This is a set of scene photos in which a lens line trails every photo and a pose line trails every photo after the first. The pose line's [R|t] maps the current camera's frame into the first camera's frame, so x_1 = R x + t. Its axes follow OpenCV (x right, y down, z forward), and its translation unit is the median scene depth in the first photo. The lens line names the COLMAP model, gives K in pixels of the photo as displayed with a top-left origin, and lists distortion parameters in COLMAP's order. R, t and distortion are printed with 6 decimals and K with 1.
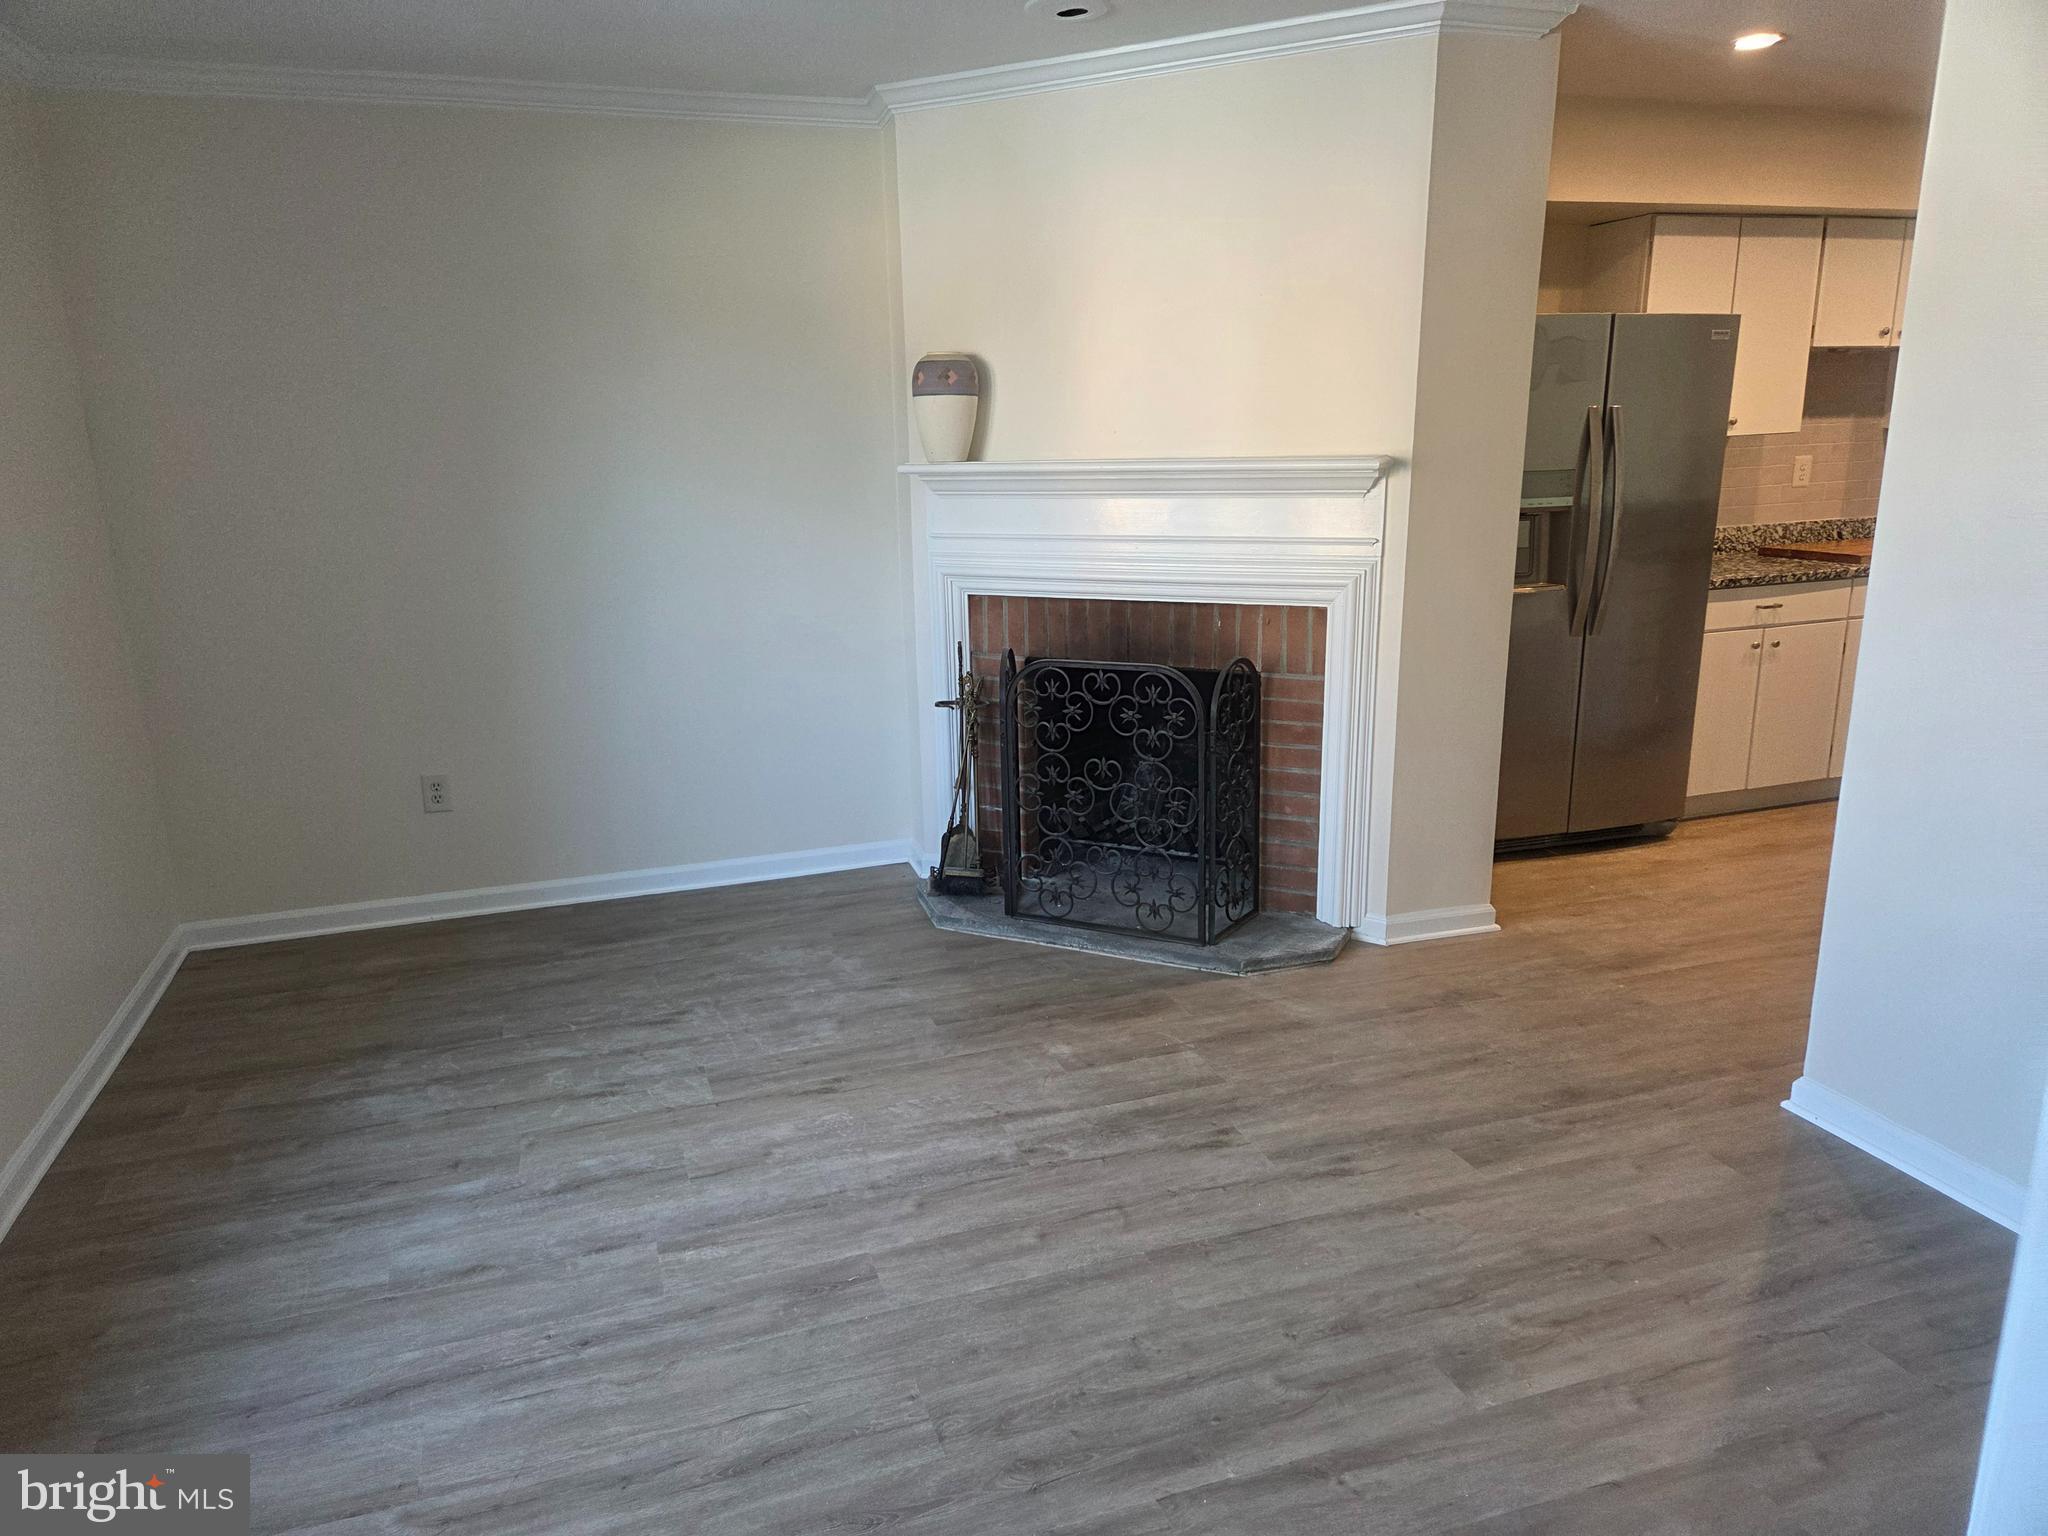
lens RADIAL K [[1374.0, 0, 1023.5], [0, 1374.0, 777.6], [0, 0, 1]] dist [0.077584, -0.057734]
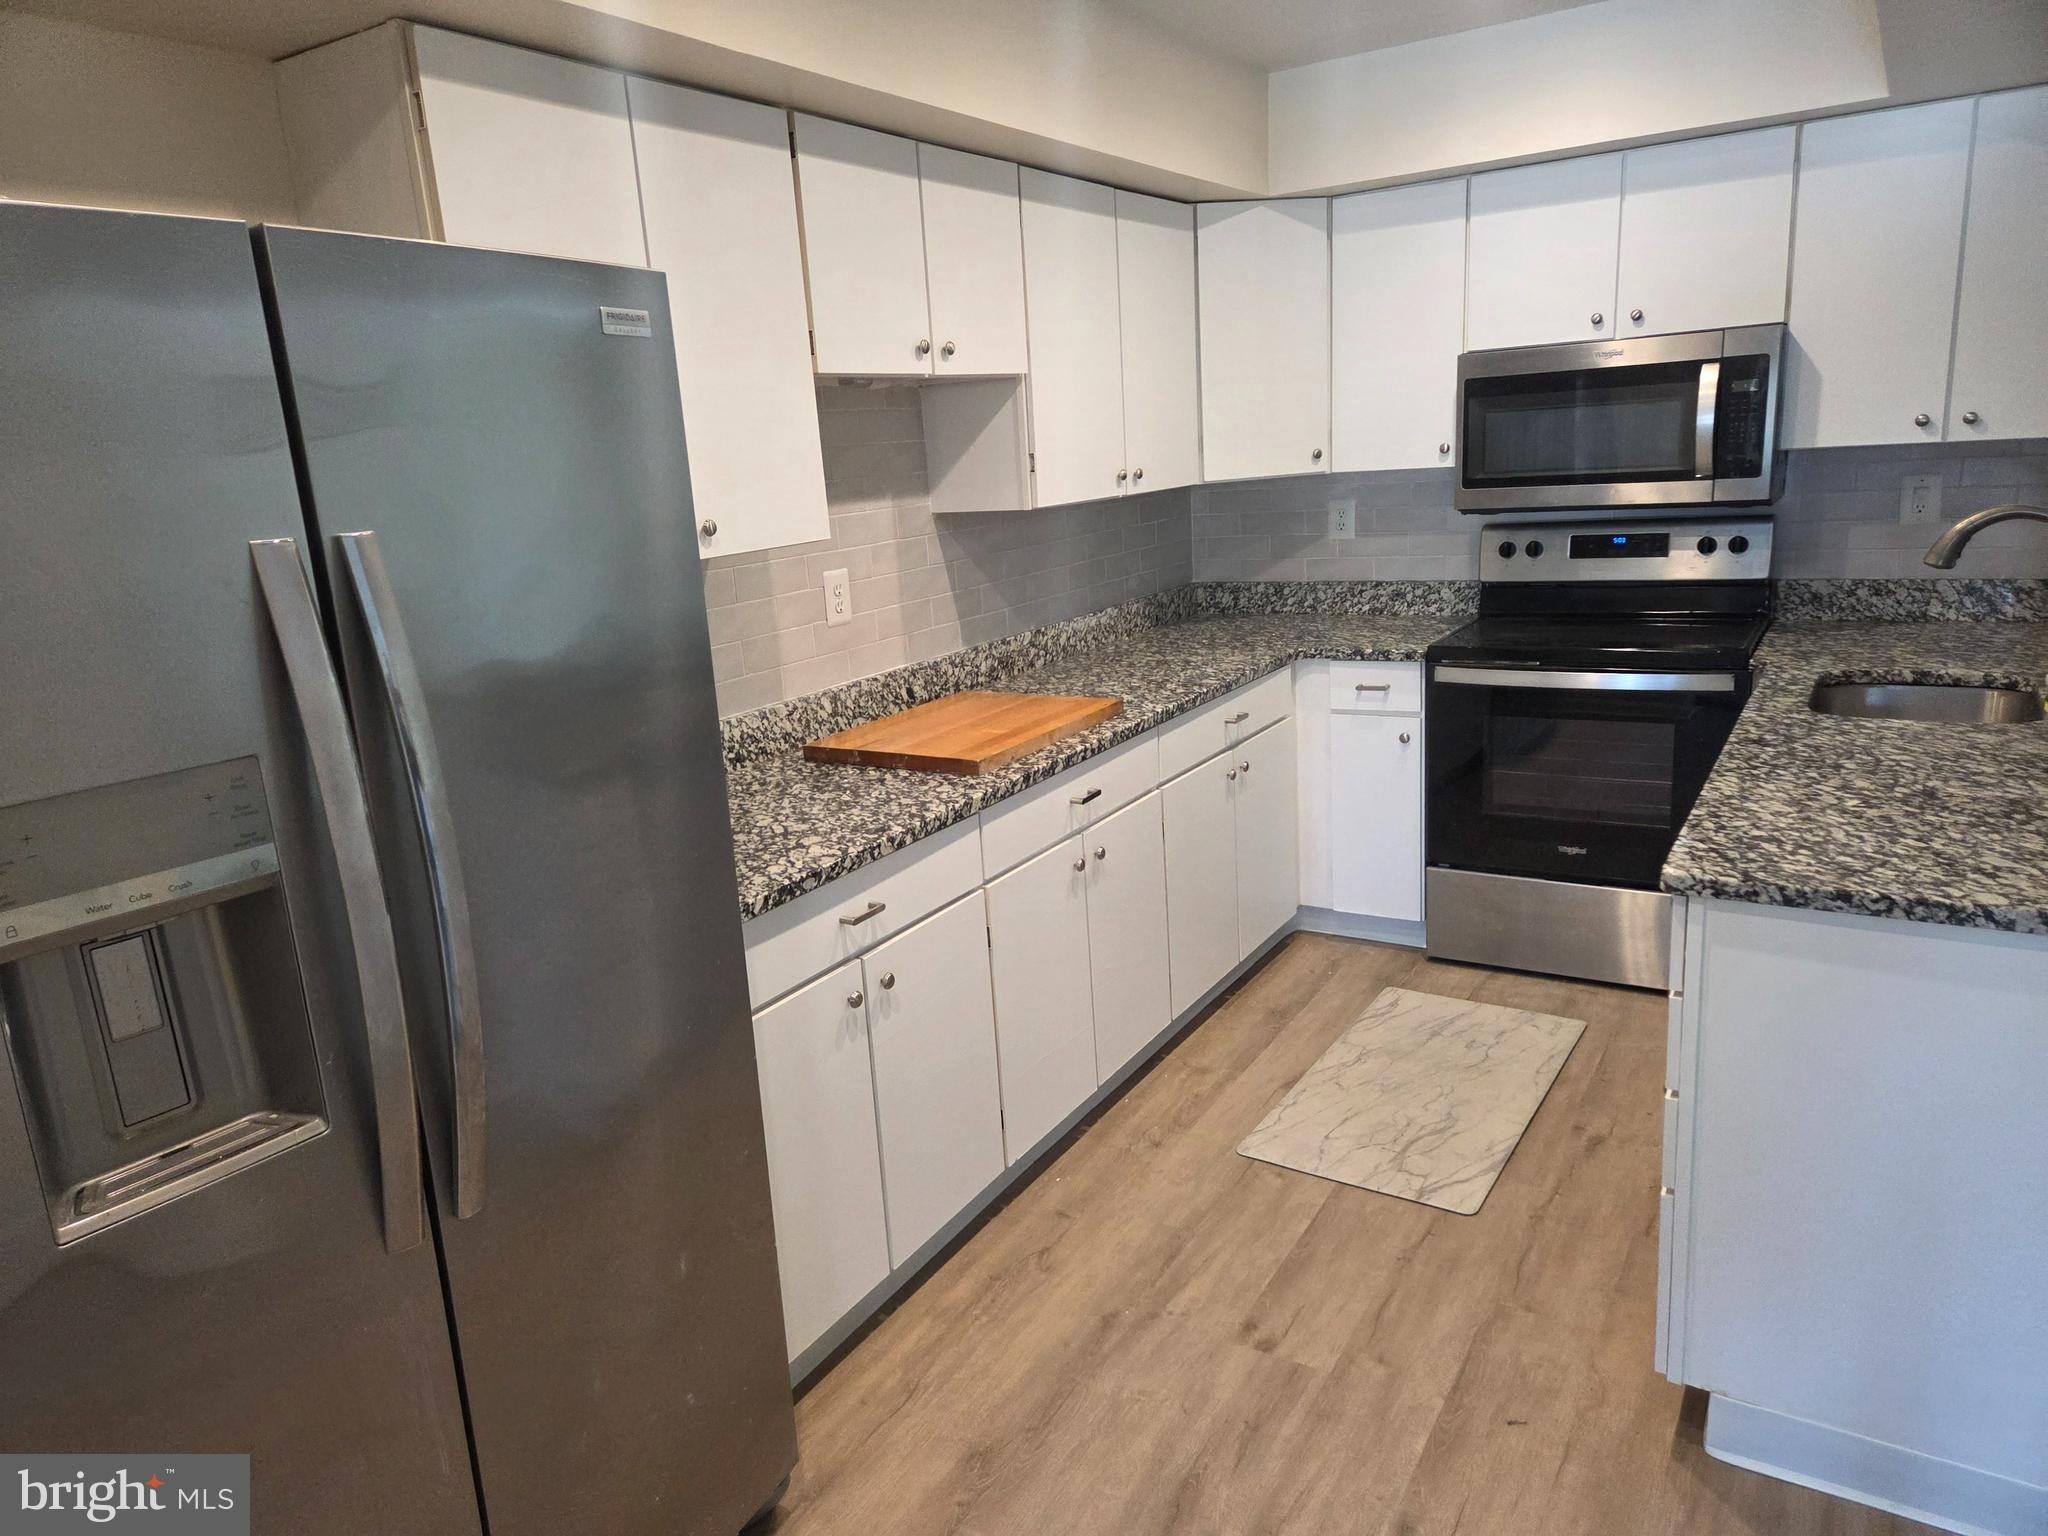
lens RADIAL K [[1374.0, 0, 1023.5], [0, 1374.0, 777.6], [0, 0, 1]] dist [0.077584, -0.057734]
pose [[0.778624, -0.177042, 0.601997, 0.296798], [0.198154, 0.979654, 0.031816, -0.167461], [-0.595382, 0.094515, 0.797864, 0.578546]]
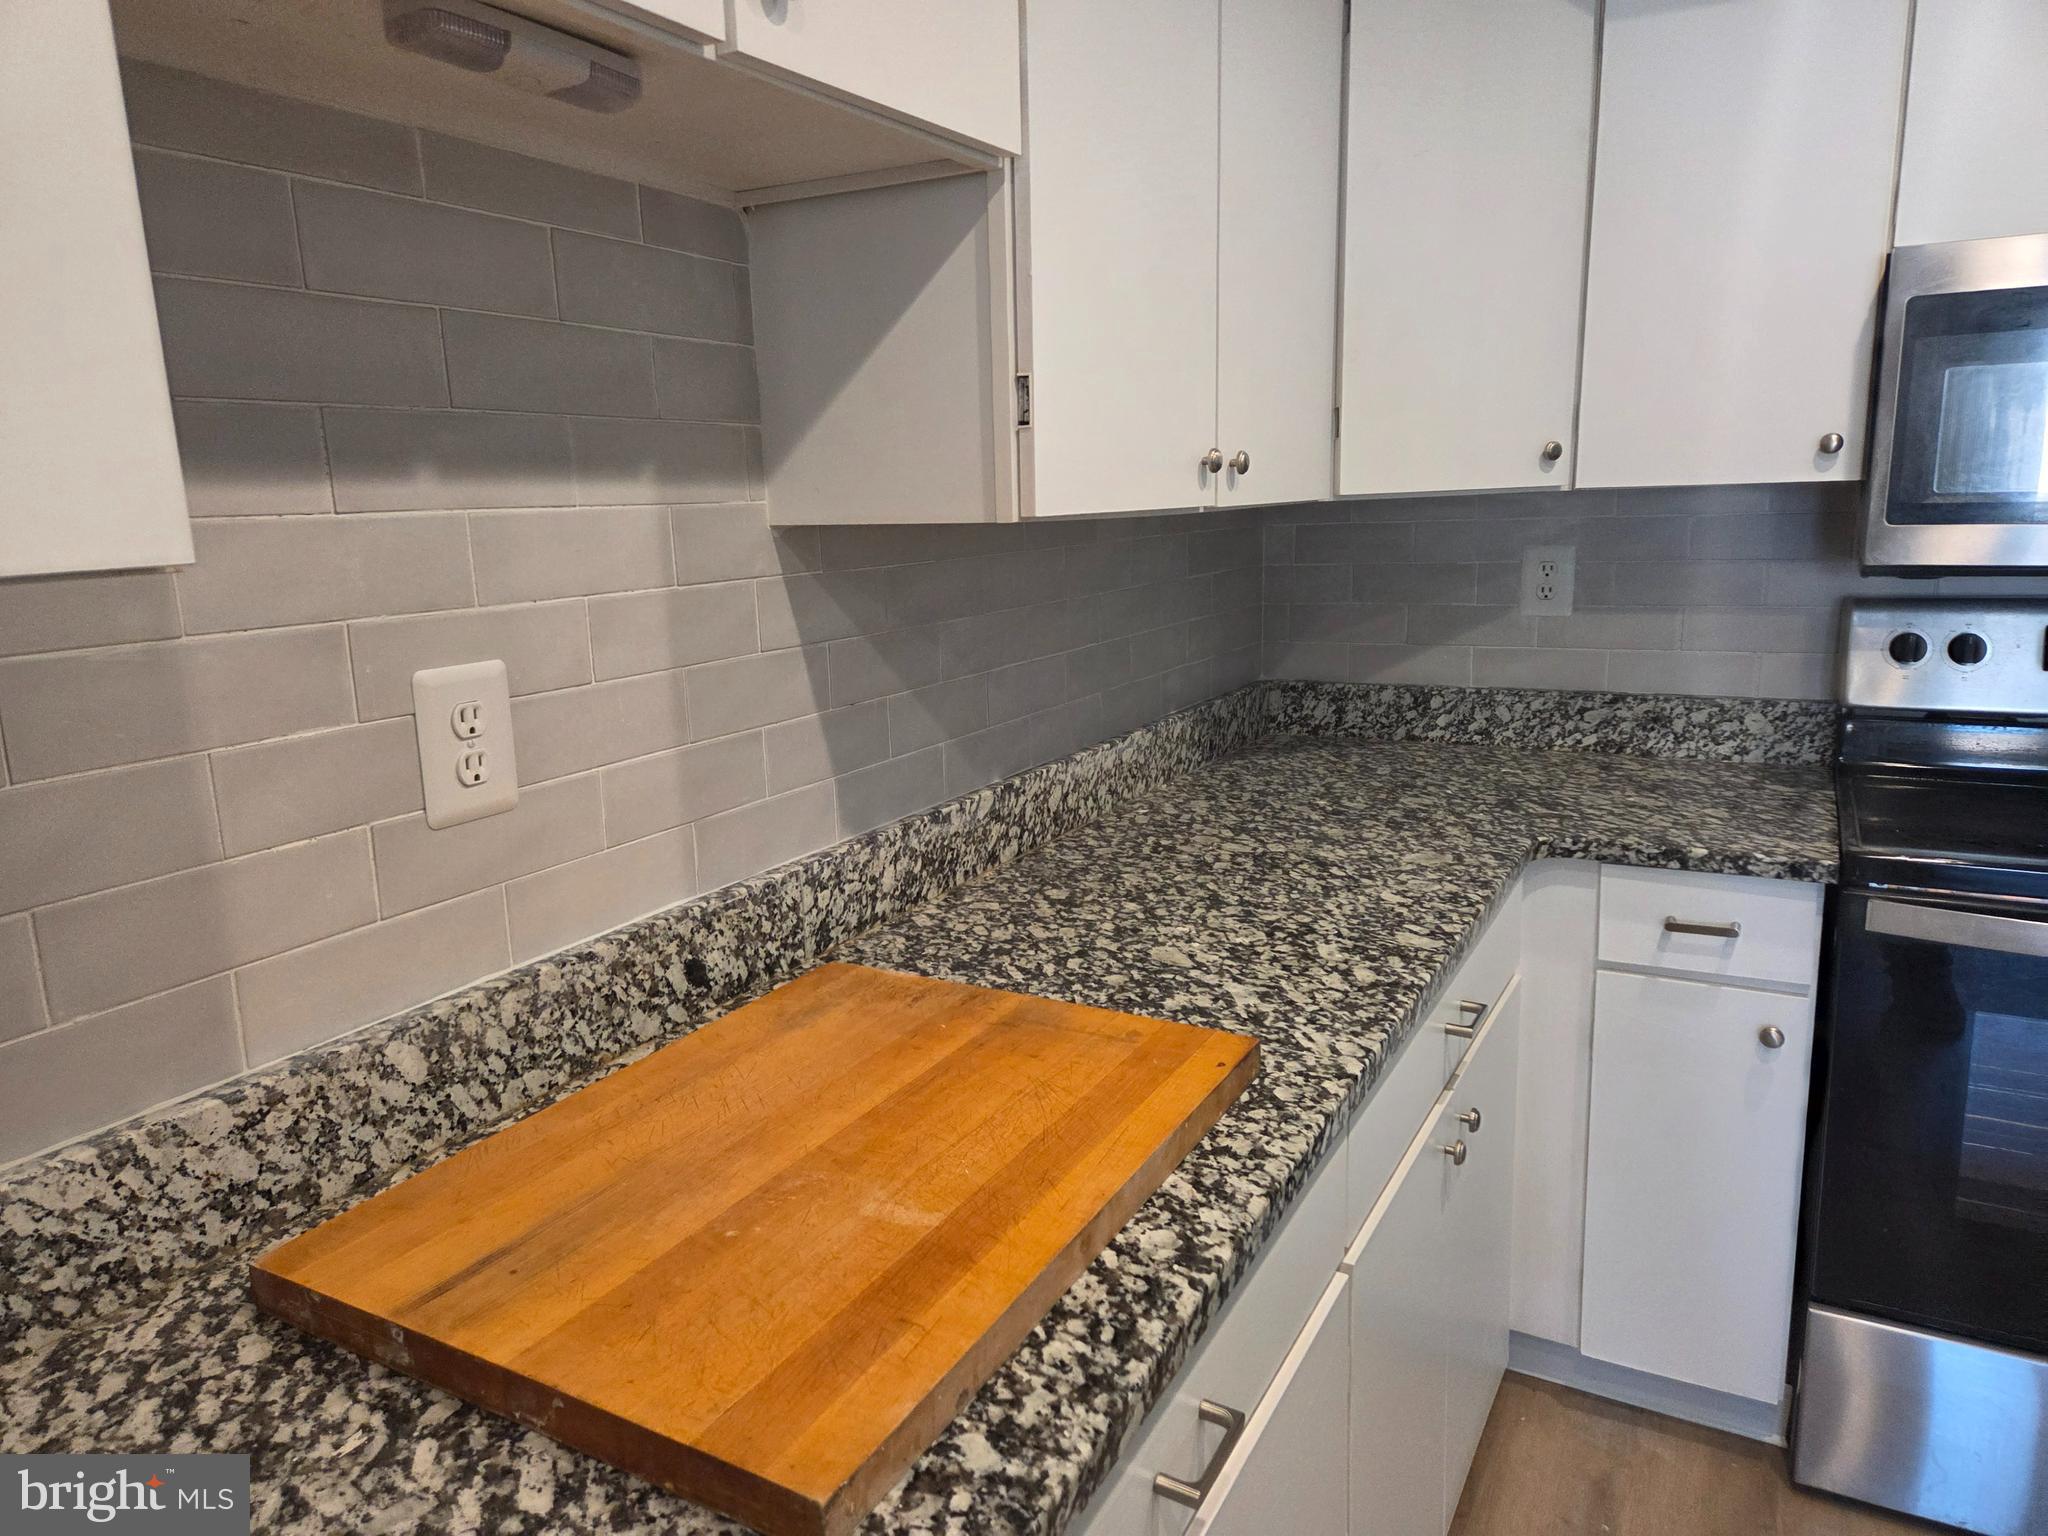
lens RADIAL K [[1370.2, 0, 1015.5], [0, 1370.2, 775.0], [0, 0, 1]] dist [0.075728, -0.101373]
pose [[0.751160, -0.130539, 0.647084, 0.544072], [0.172586, 0.984993, -0.001638, -0.223657], [-0.637159, 0.112907, 0.762417, 0.896526]]
